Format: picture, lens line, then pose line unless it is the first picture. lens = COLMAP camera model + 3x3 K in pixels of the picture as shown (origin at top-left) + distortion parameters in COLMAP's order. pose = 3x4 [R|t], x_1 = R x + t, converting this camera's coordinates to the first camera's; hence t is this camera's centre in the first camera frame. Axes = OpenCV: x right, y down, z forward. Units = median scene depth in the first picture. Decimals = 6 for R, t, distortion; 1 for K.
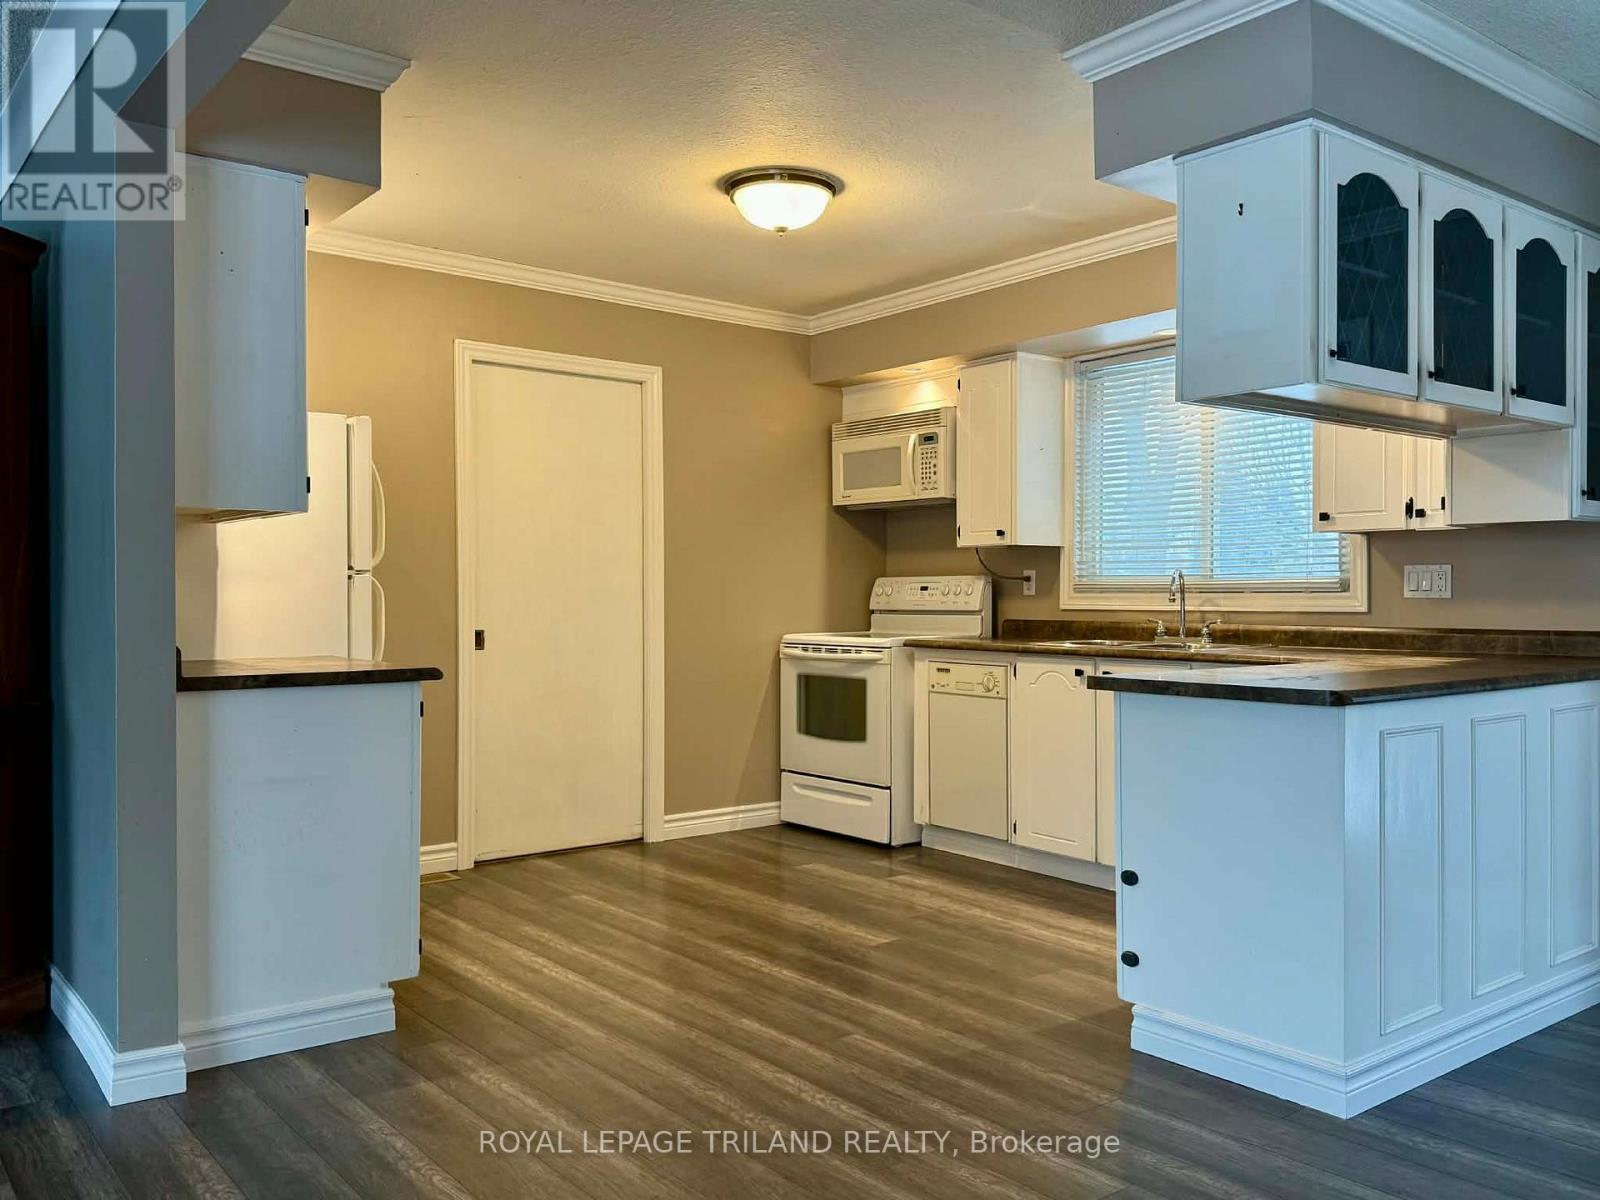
lens RADIAL K [[1281.6, 0, 800.8], [0, 1281.6, 606.1], [0, 0, 1]] dist [0.089111, 0.008929]
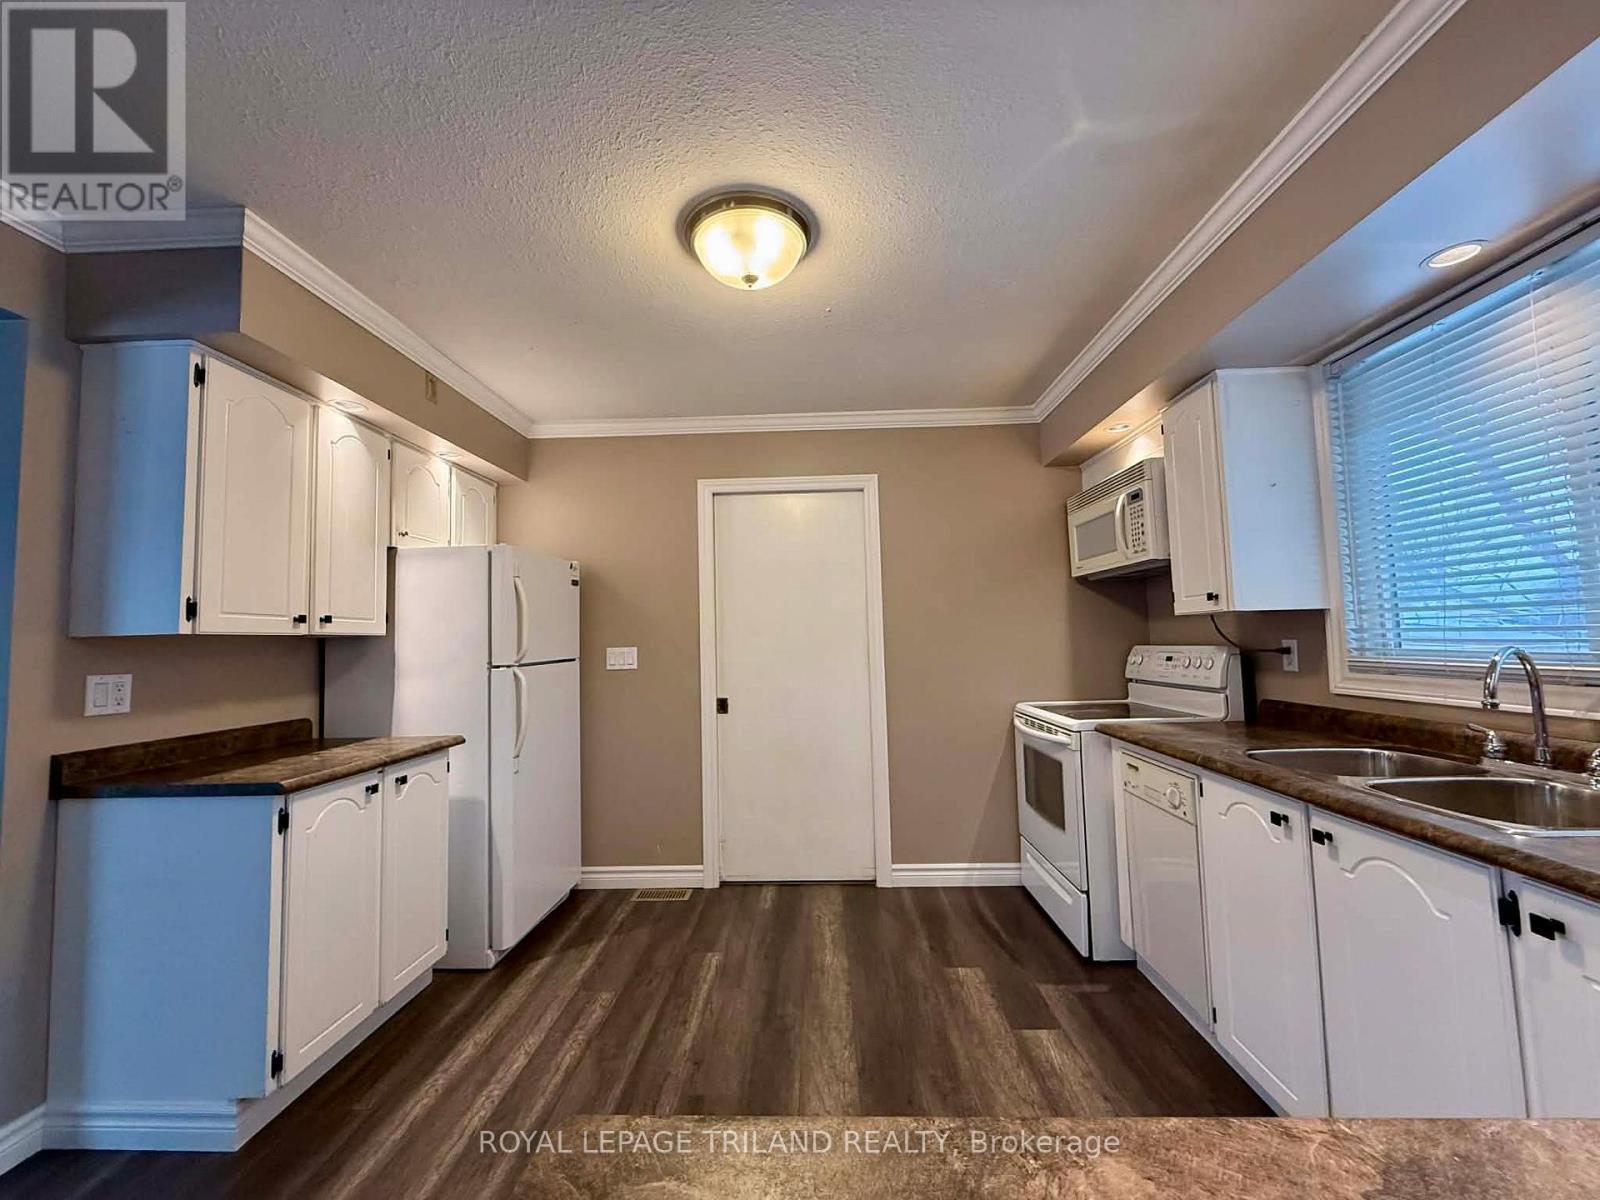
lens RADIAL K [[635.4, 0, 798.6], [0, 635.4, 599.2], [0, 0, 1]] dist [-0.000669, -0.000888]
pose [[0.765647, -0.059262, -0.640525, 0.223797], [0.016181, 0.997206, -0.072921, -0.032857], [0.643057, 0.045467, 0.764467, 0.566567]]
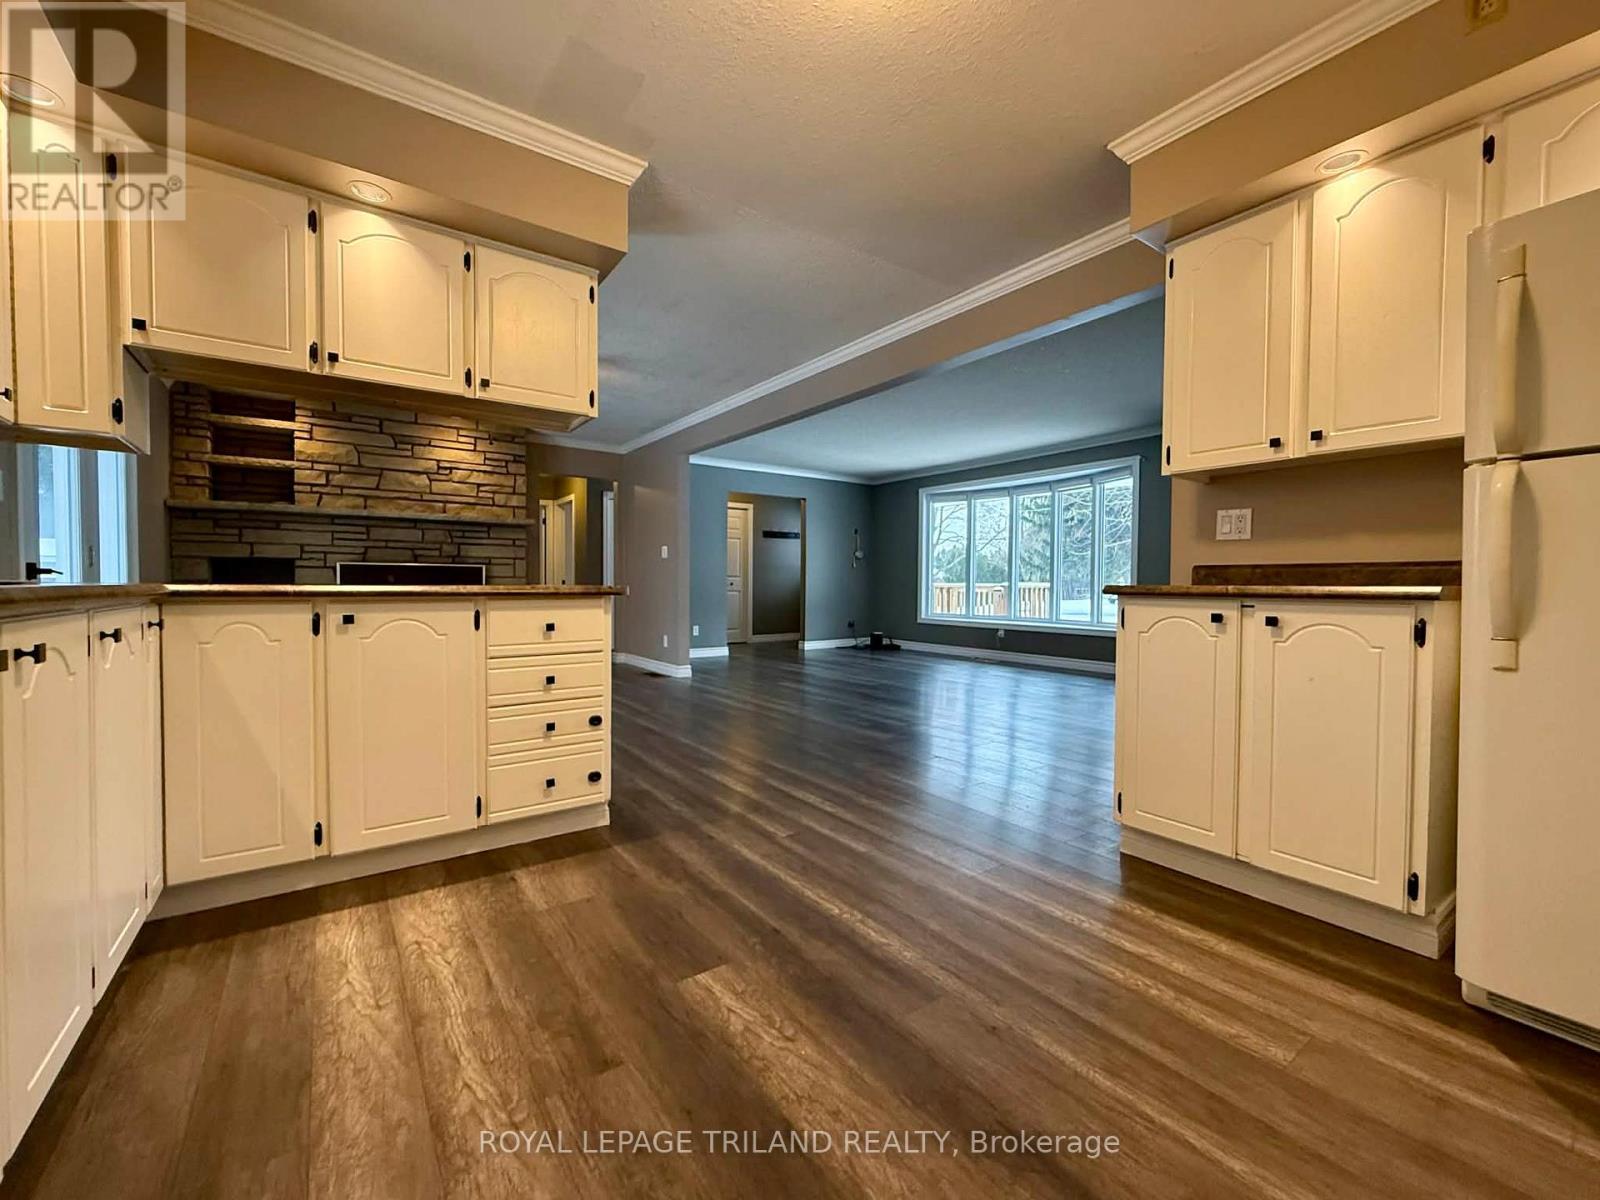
lens RADIAL K [[660.8, 0, 803.4], [0, 660.8, 601.3], [0, 0, 1]] dist [-0.007106, 0.000207]
pose [[-0.999339, -0.004503, 0.036065, -0.003520], [-0.003136, 0.999278, 0.037853, 0.026130], [-0.036209, 0.037714, -0.998632, 1.077301]]
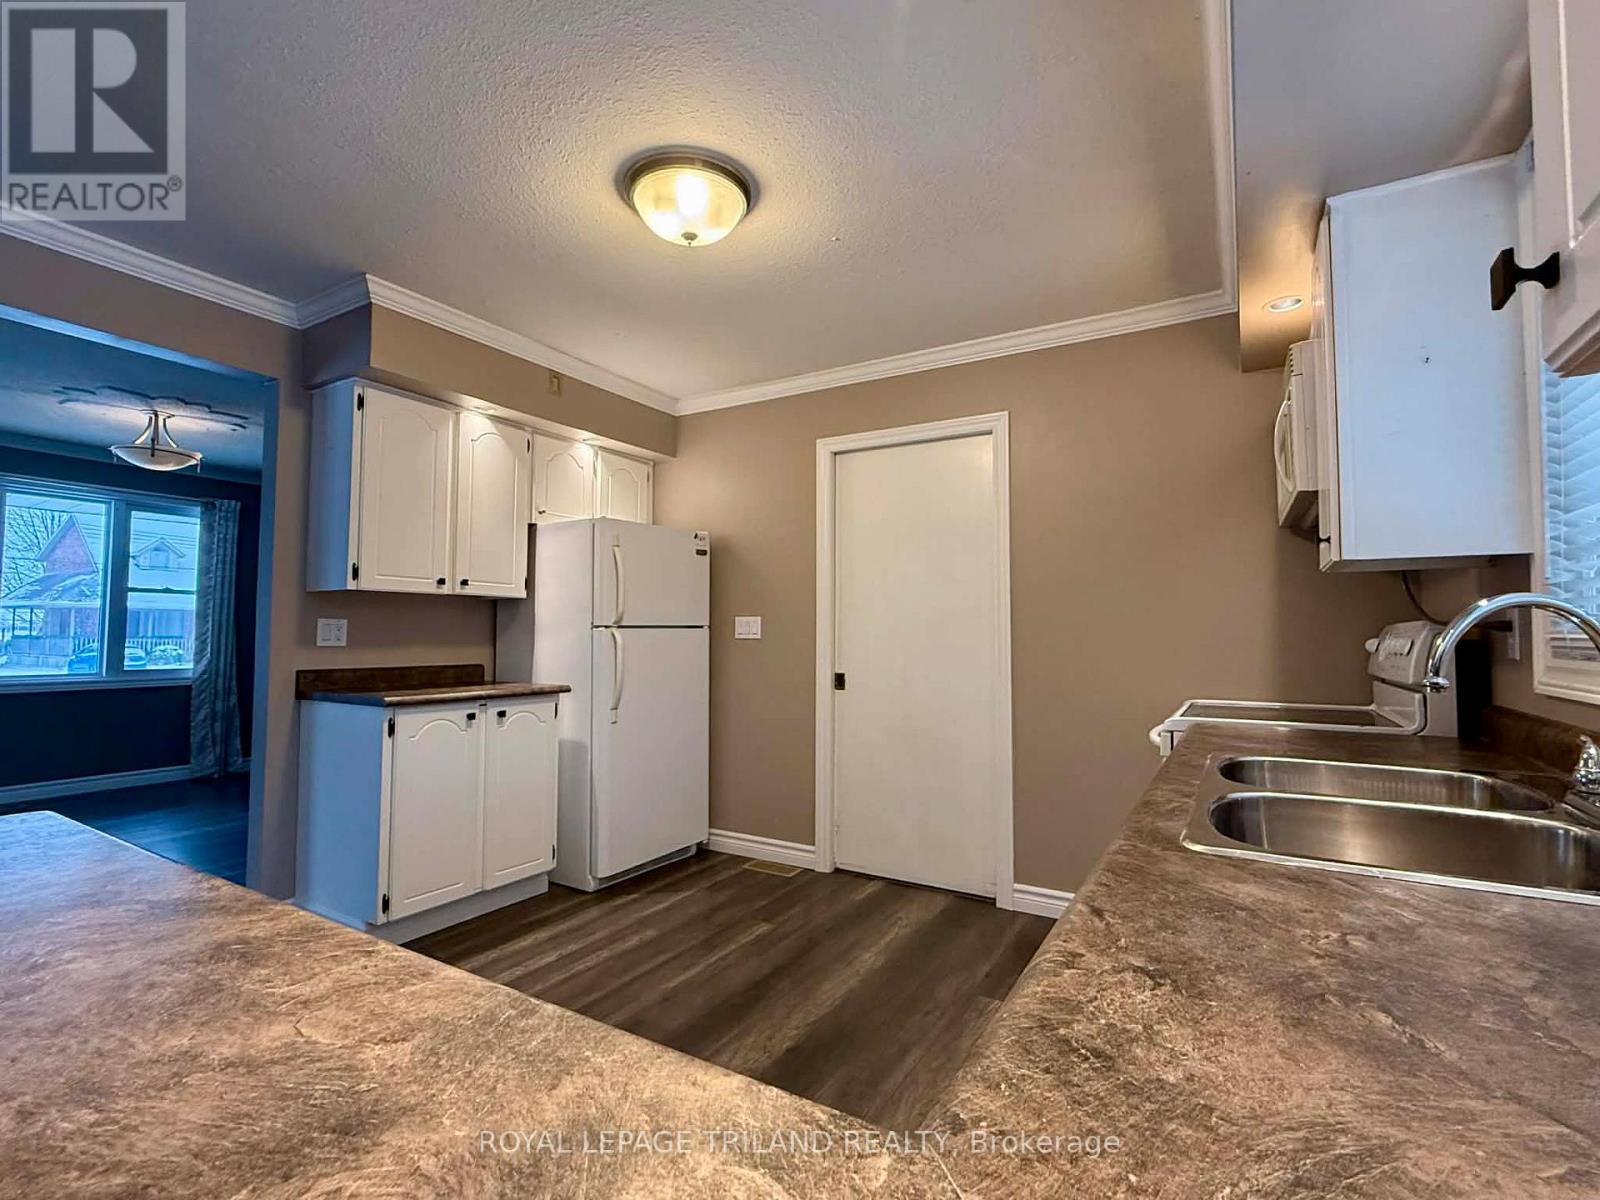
lens RADIAL K [[741.2, 0, 798.9], [0, 741.2, 599.4], [0, 0, 1]] dist [0.000683, -0.001379]
pose [[0.355755, -0.041791, -0.933645, 0.387691], [-0.015517, 0.998598, -0.050611, -0.014395], [0.934451, 0.032492, 0.354607, 0.728559]]
